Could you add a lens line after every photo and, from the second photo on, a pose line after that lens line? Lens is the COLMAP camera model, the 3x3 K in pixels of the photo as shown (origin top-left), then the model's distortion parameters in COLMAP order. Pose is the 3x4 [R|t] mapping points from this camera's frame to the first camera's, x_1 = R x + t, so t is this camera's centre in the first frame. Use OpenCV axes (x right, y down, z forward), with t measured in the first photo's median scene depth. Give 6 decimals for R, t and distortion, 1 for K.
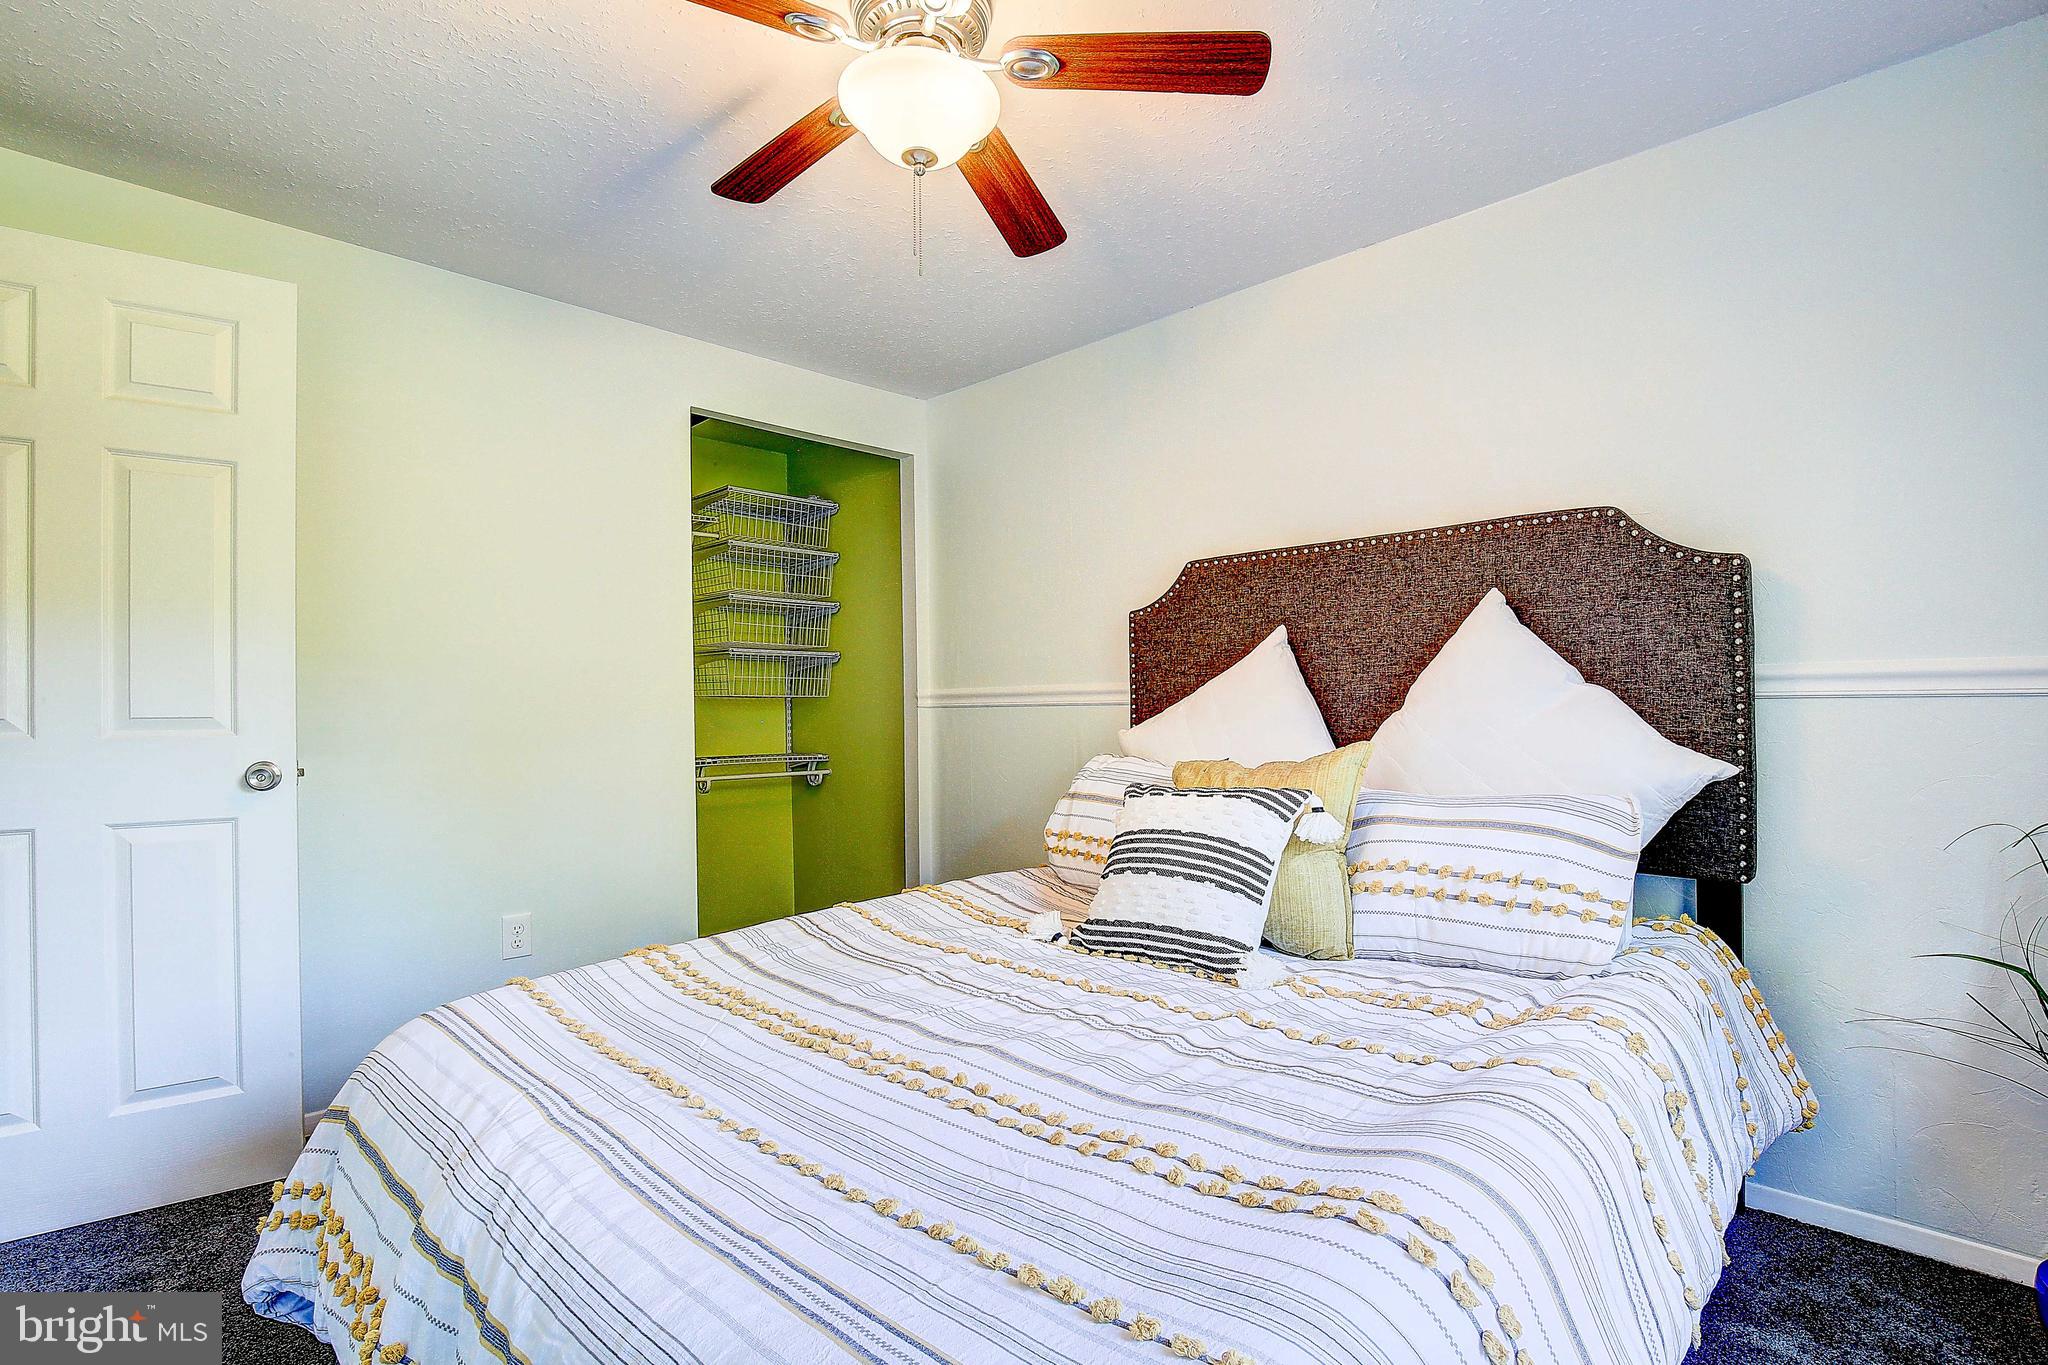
lens RADIAL K [[956.8, 0, 1031.9], [0, 956.8, 694.6], [0, 0, 1]] dist [-0.020345, 0.000343]
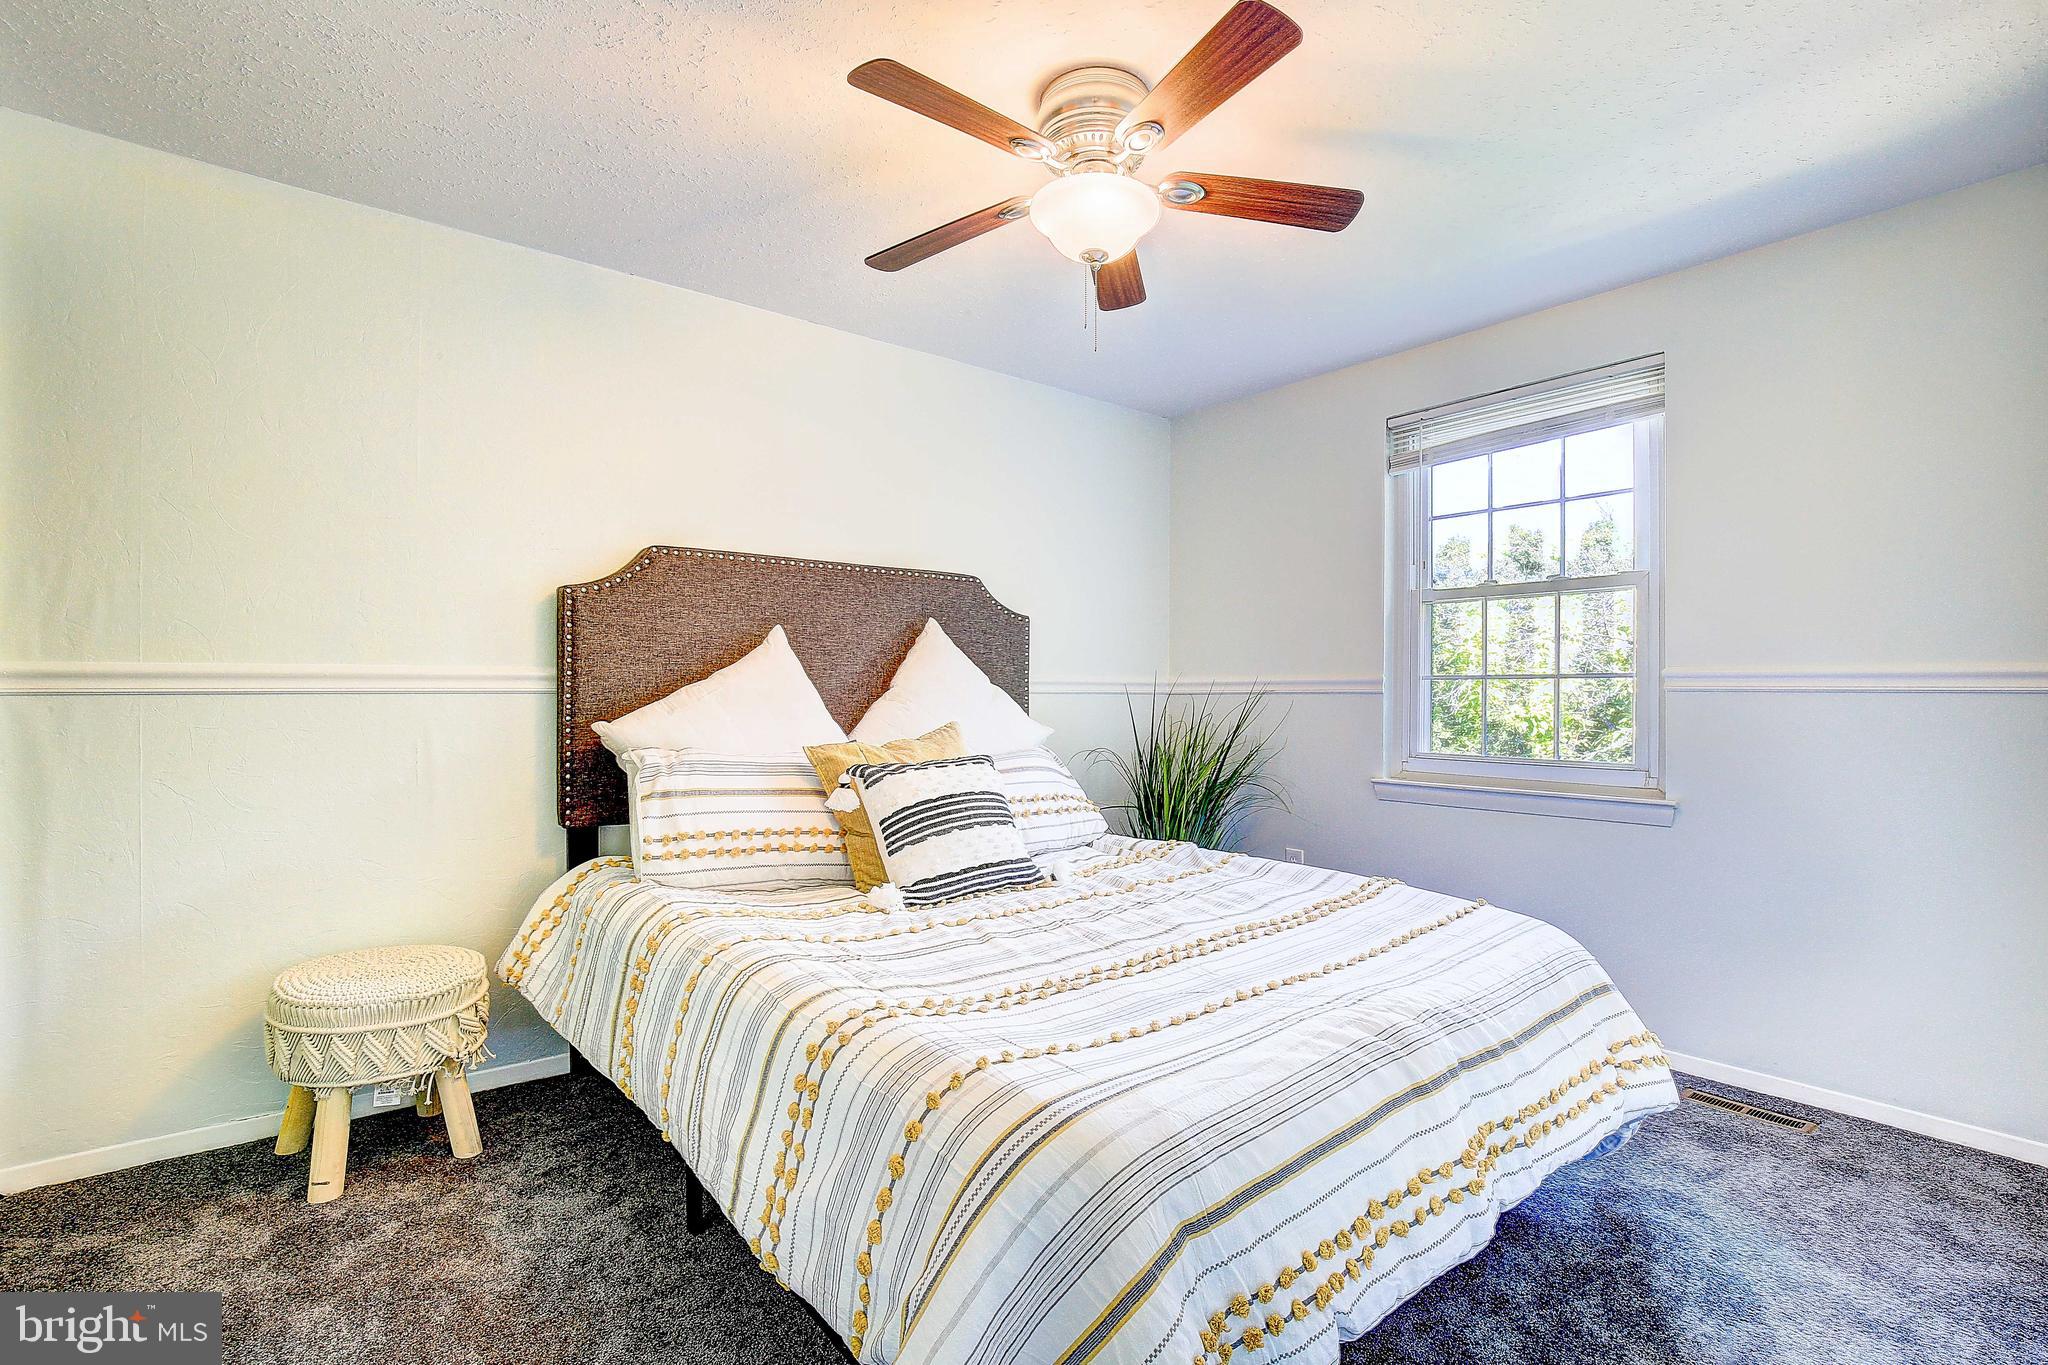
lens RADIAL K [[956.8, 0, 1031.9], [0, 956.8, 694.6], [0, 0, 1]] dist [-0.020345, 0.000343]
pose [[0.109679, 0.005895, 0.993950, -1.114132], [-0.014852, 0.999880, -0.004291, 0.014055], [-0.993856, -0.014292, 0.109754, 0.767836]]
